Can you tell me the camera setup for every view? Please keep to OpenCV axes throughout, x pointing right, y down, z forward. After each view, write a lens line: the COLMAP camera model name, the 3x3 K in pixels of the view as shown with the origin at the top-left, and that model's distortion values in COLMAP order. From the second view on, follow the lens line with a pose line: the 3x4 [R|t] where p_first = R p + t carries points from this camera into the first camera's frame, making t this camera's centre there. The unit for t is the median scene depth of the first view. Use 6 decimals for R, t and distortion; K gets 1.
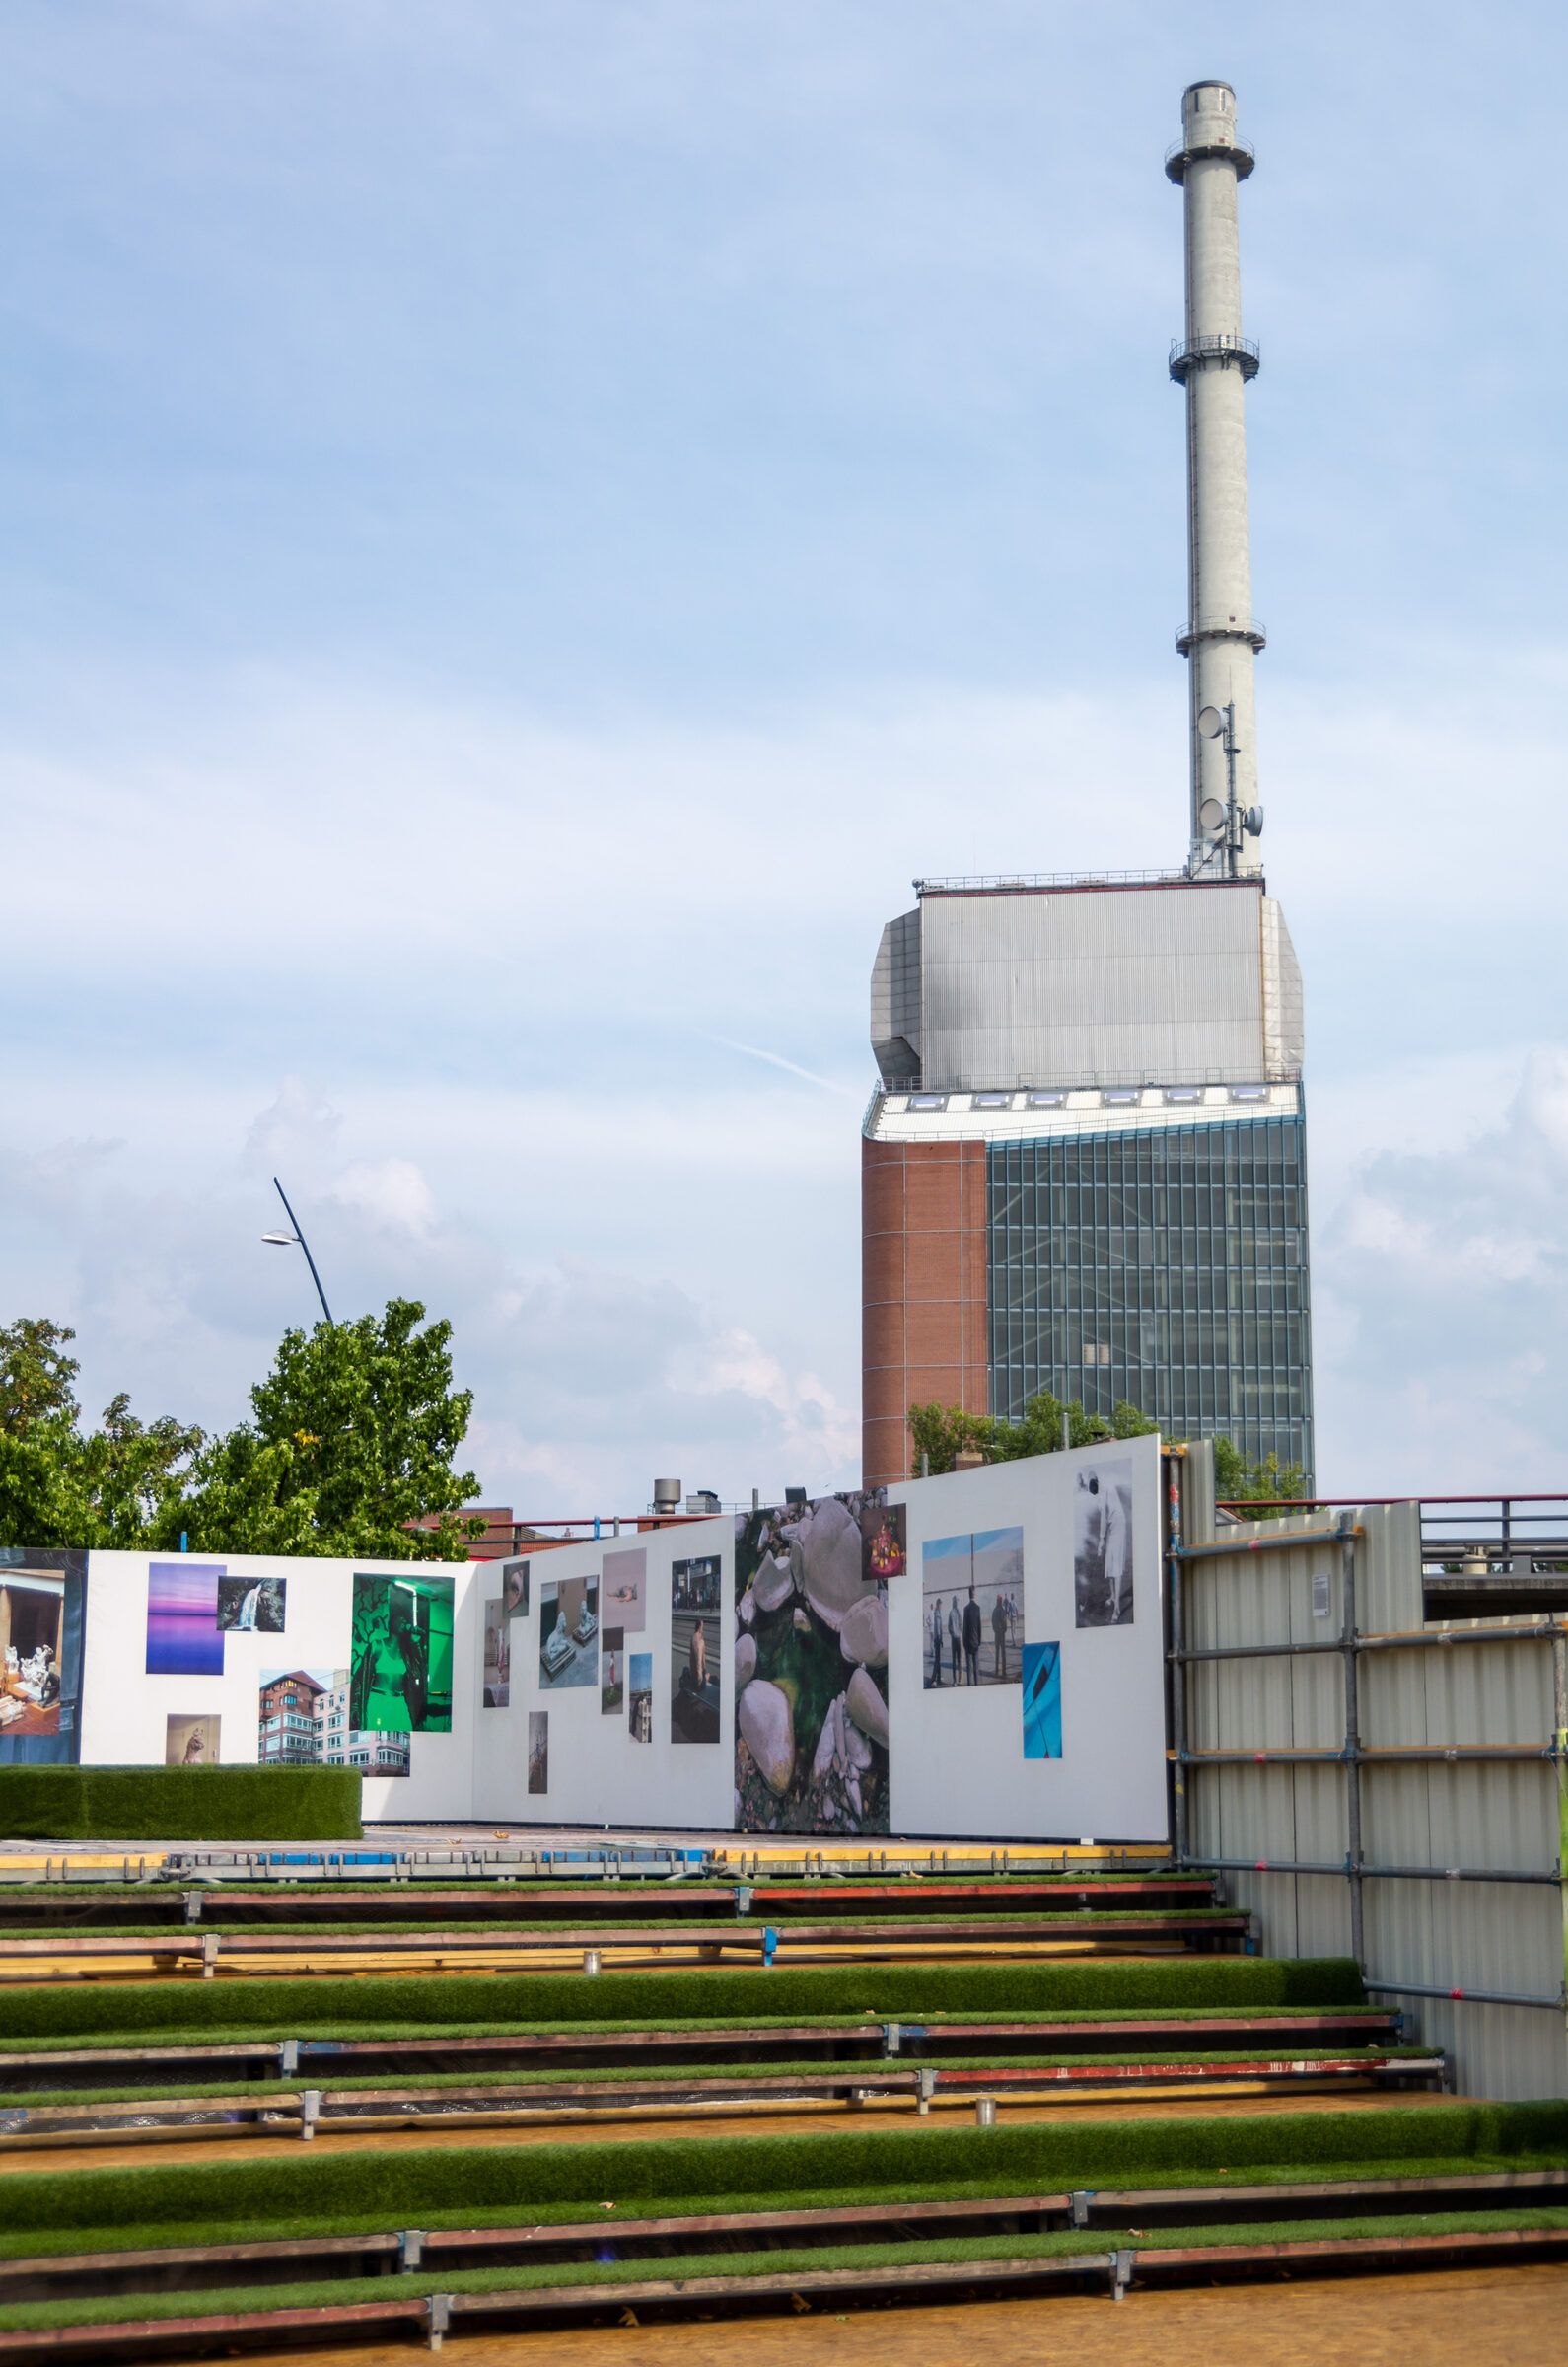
lens RADIAL K [[3292.8, 0, 784.0], [0, 3292.8, 1183.5], [0, 0, 1]] dist [0.002365, -0.056694]
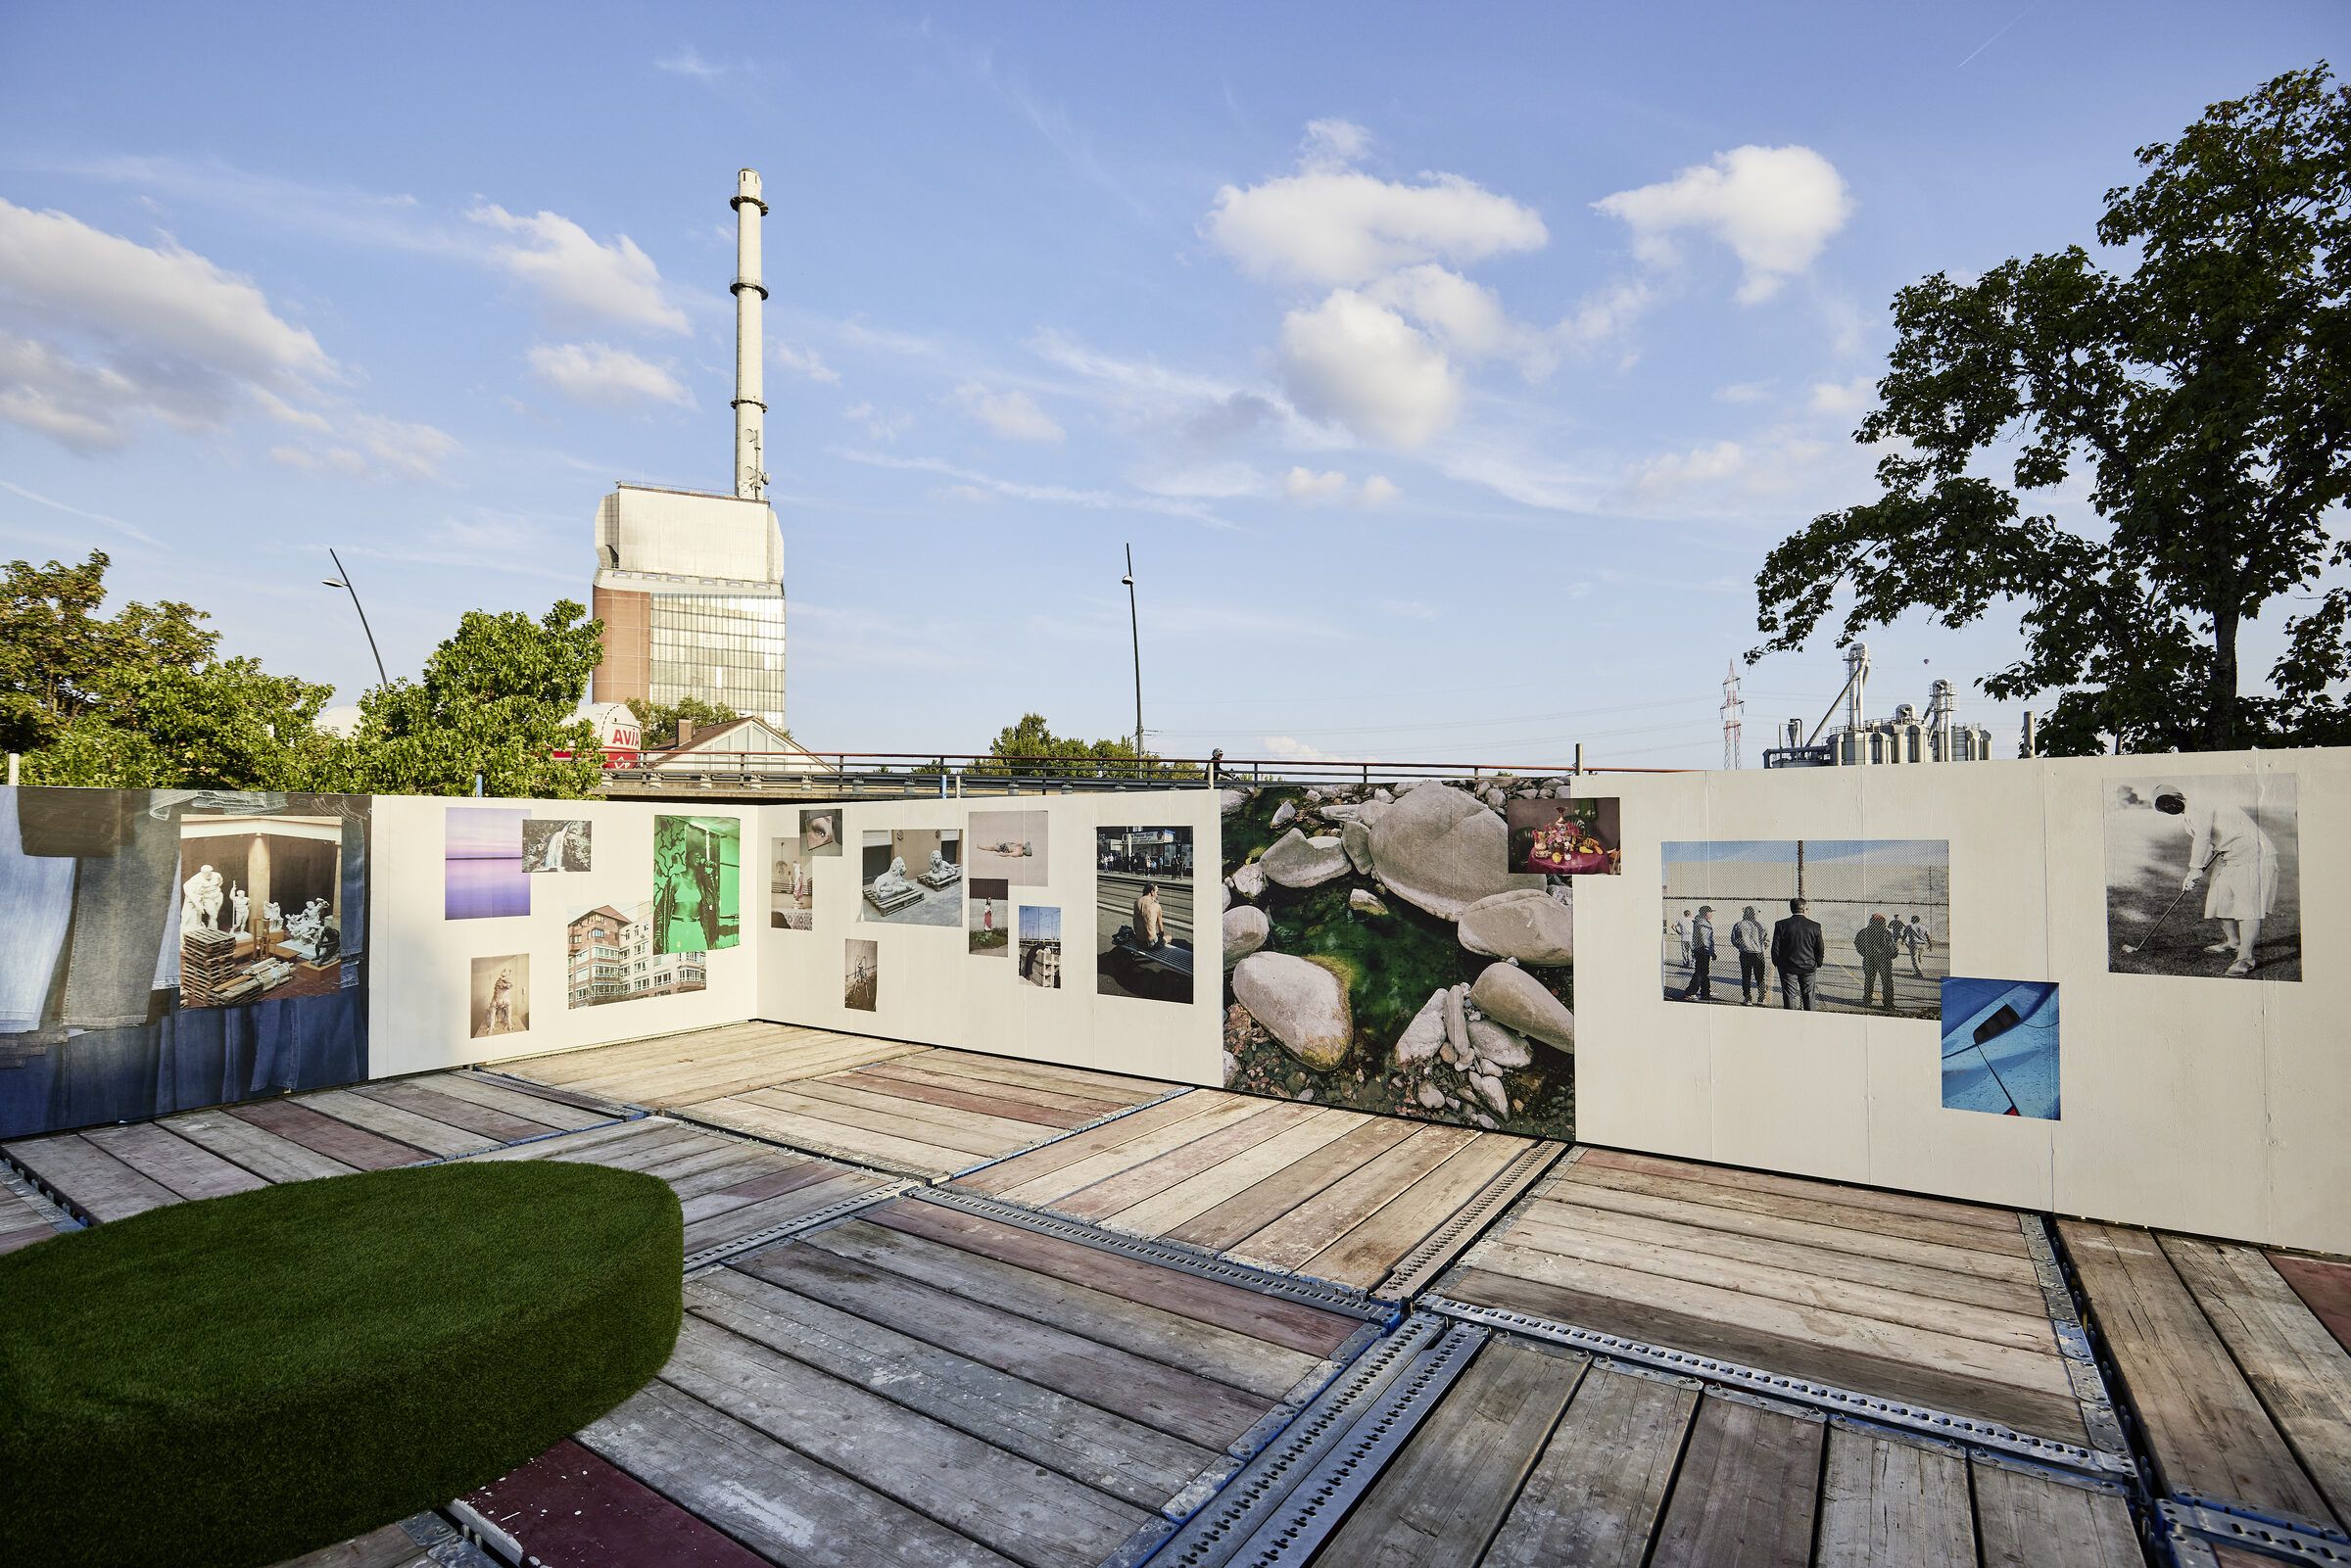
lens RADIAL K [[1075.0, 0, 1170.0], [0, 1075.0, 810.6], [0, 0, 1]] dist [0.002009, 0.000230]
pose [[0.852820, 0.006764, 0.522162, -0.201158], [-0.088232, 0.987407, 0.131314, 0.063087], [-0.514698, -0.158058, 0.842676, 0.708200]]
